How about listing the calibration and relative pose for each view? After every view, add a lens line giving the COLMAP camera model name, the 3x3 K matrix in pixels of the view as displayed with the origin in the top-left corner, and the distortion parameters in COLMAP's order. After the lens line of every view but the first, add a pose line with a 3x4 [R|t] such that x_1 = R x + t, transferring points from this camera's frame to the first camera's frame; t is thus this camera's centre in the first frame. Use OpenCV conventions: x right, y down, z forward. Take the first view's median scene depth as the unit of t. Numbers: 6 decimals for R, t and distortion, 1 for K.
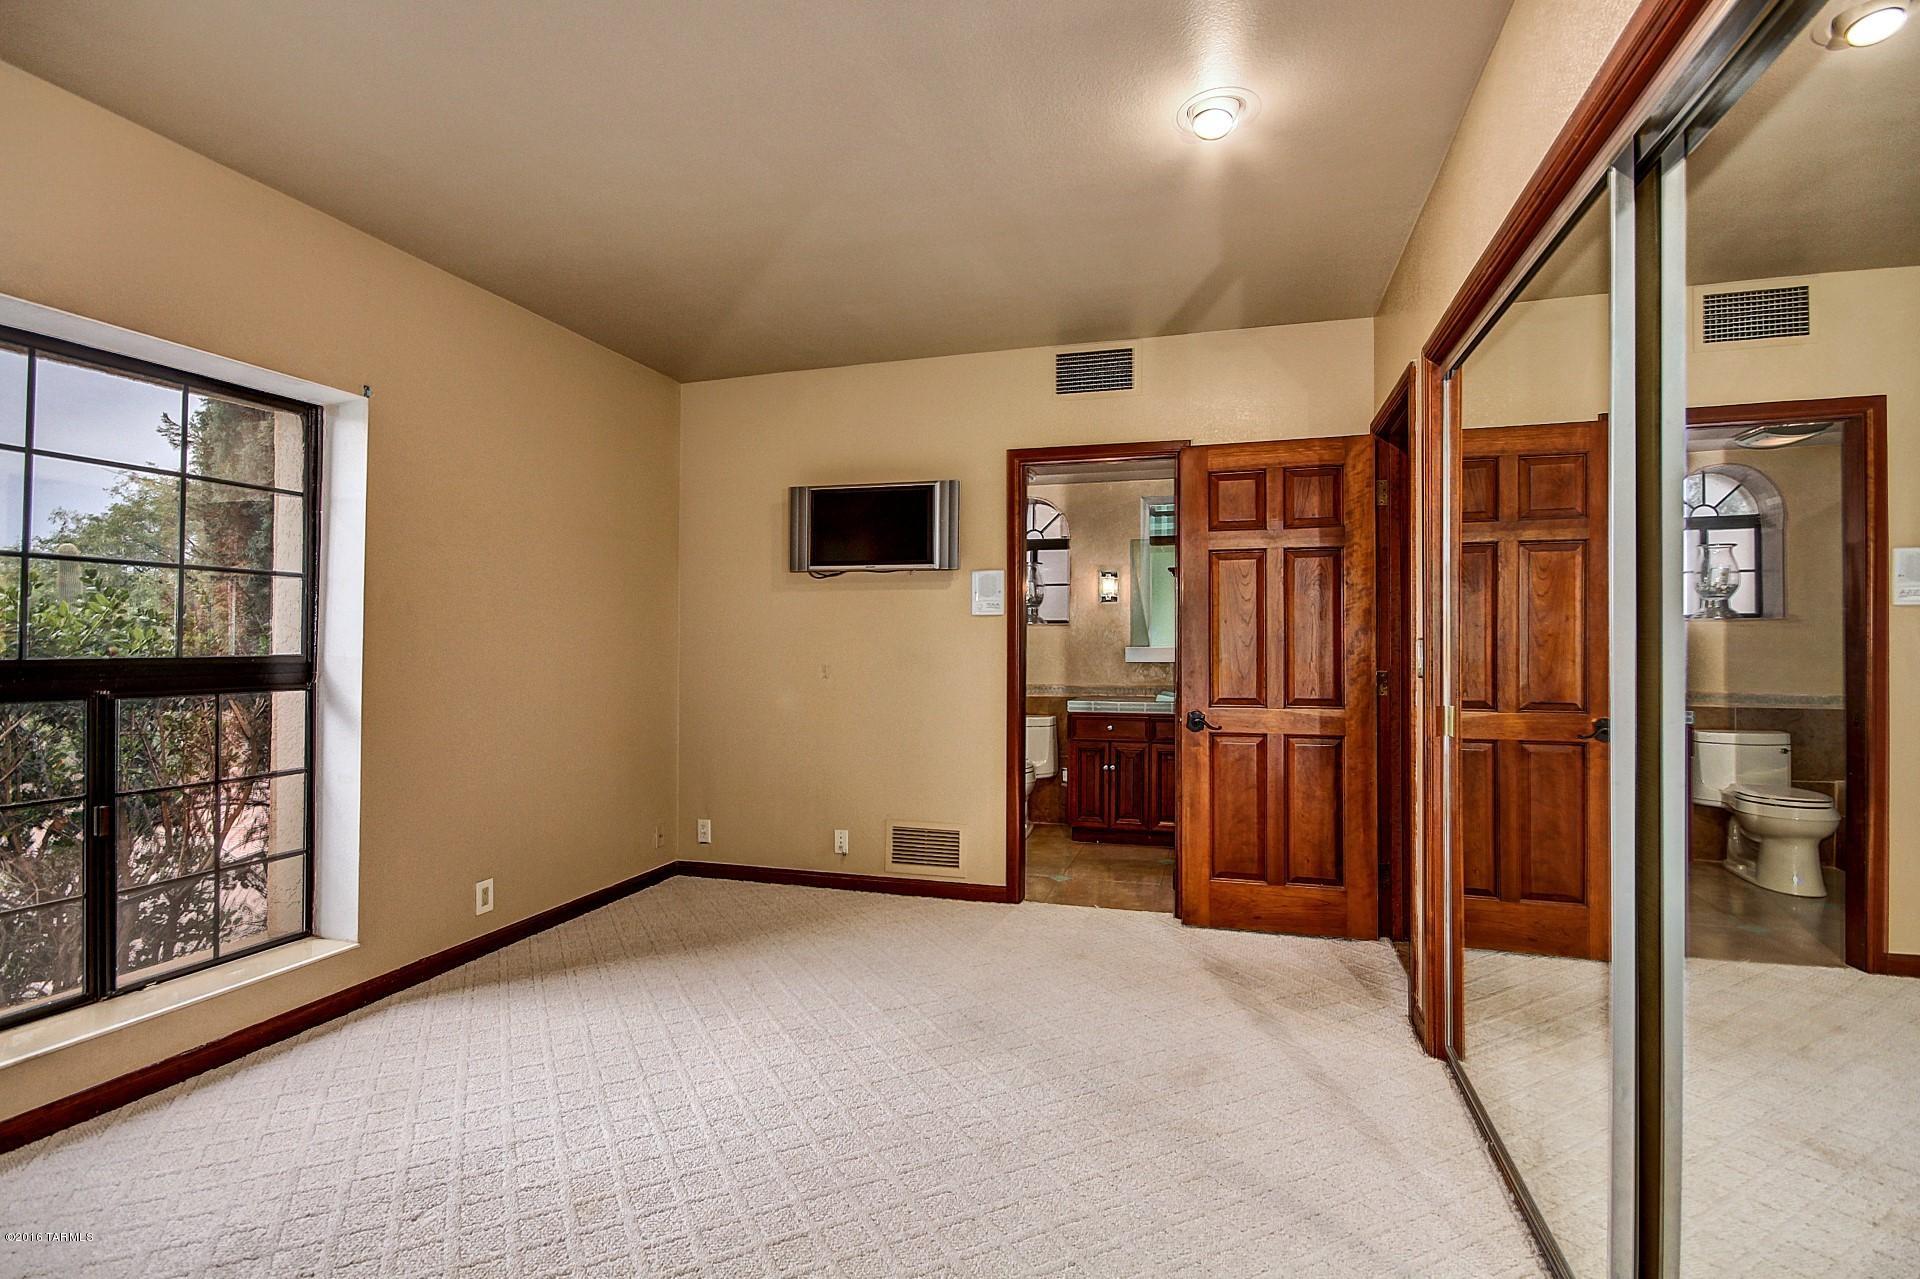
lens RADIAL K [[915.8, 0, 960.8], [0, 915.8, 643.6], [0, 0, 1]] dist [0.005602, -0.000395]
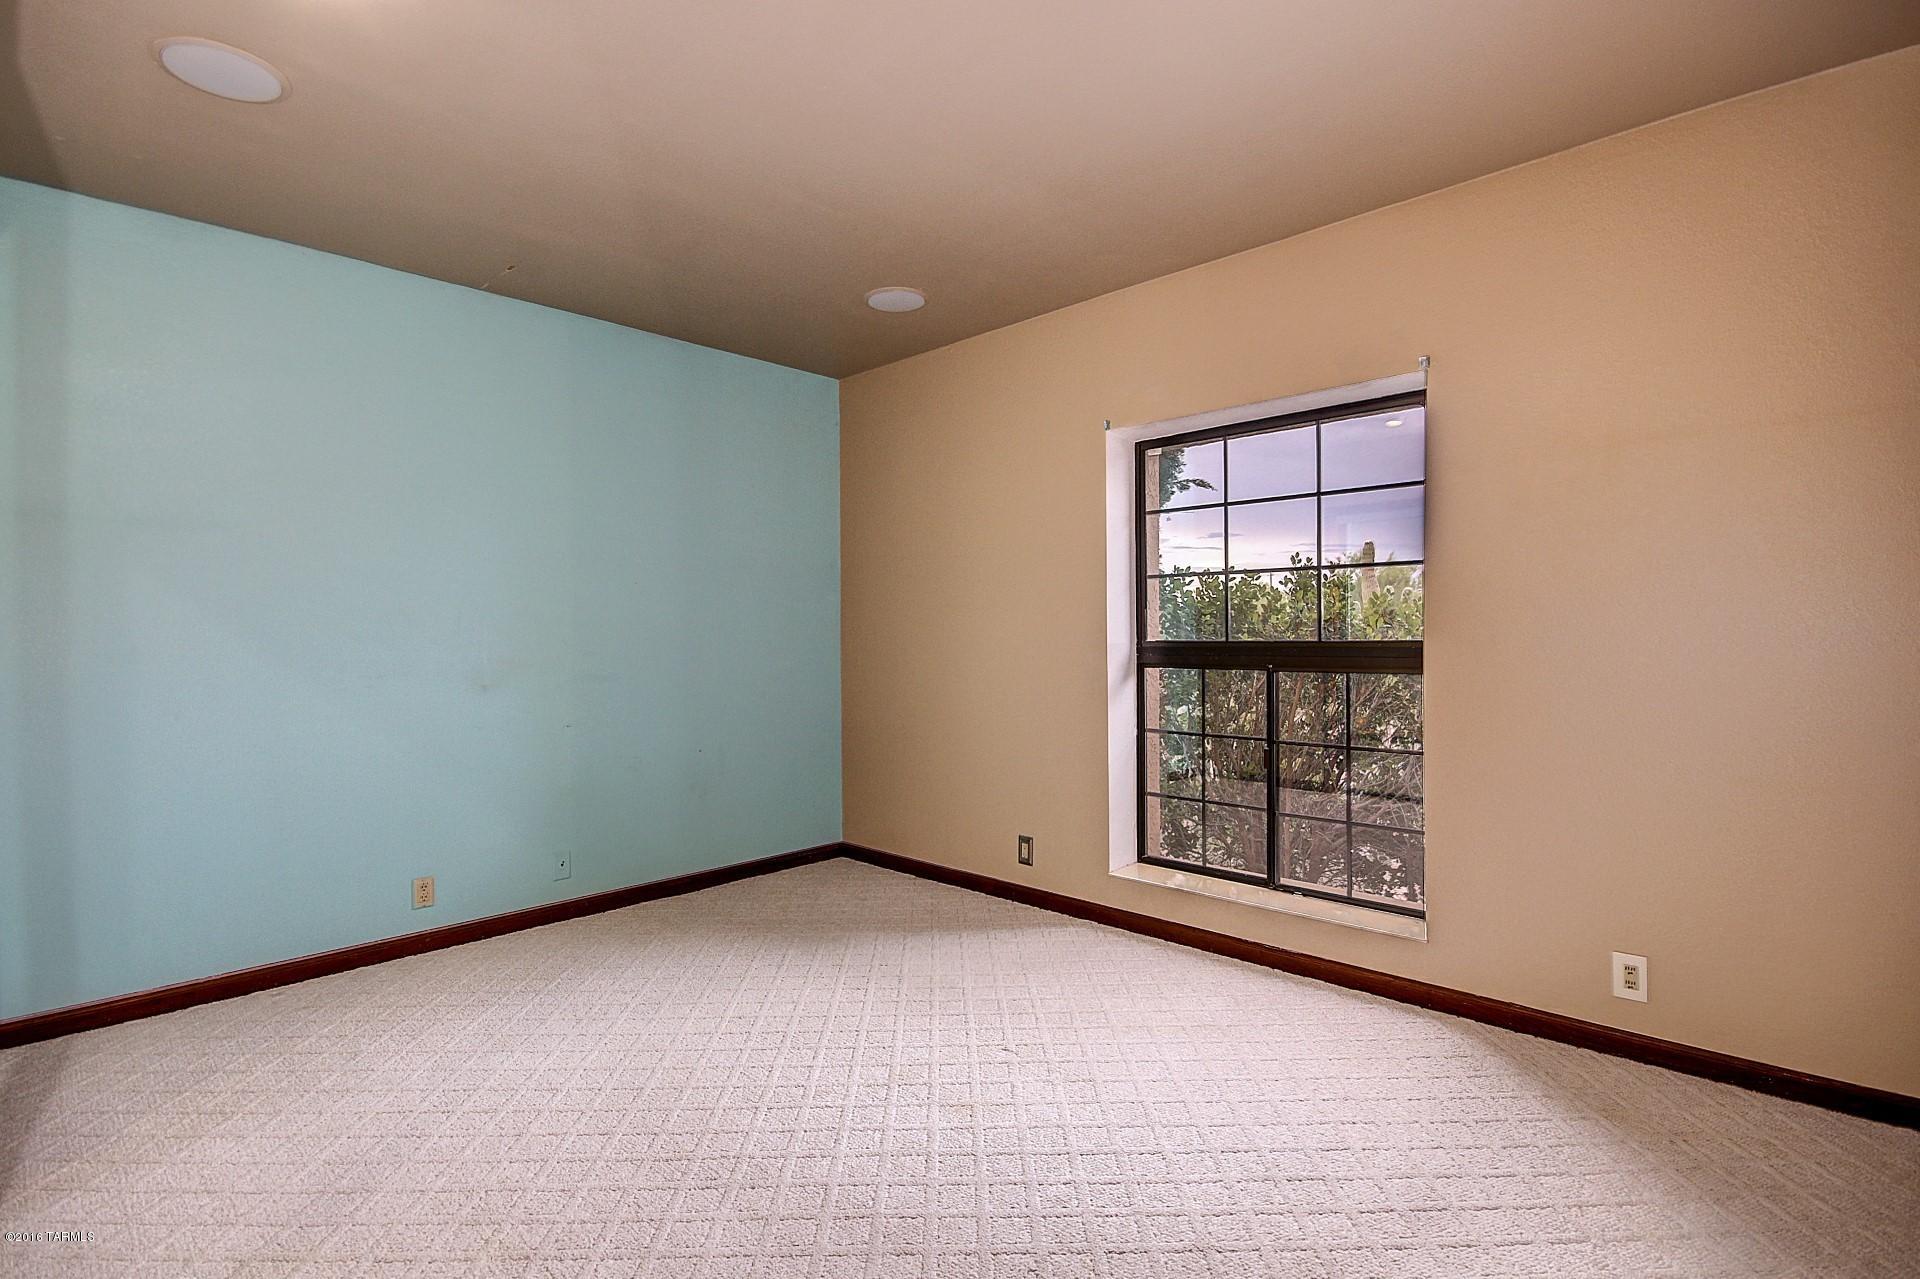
lens RADIAL K [[915.8, 0, 960.4], [0, 915.8, 636.2], [0, 0, 1]] dist [0.005602, -0.000395]
pose [[-0.449453, 0.013874, -0.893196, 0.473770], [0.019609, 0.999792, 0.005662, -0.008317], [0.893089, -0.014970, -0.449631, 1.134136]]
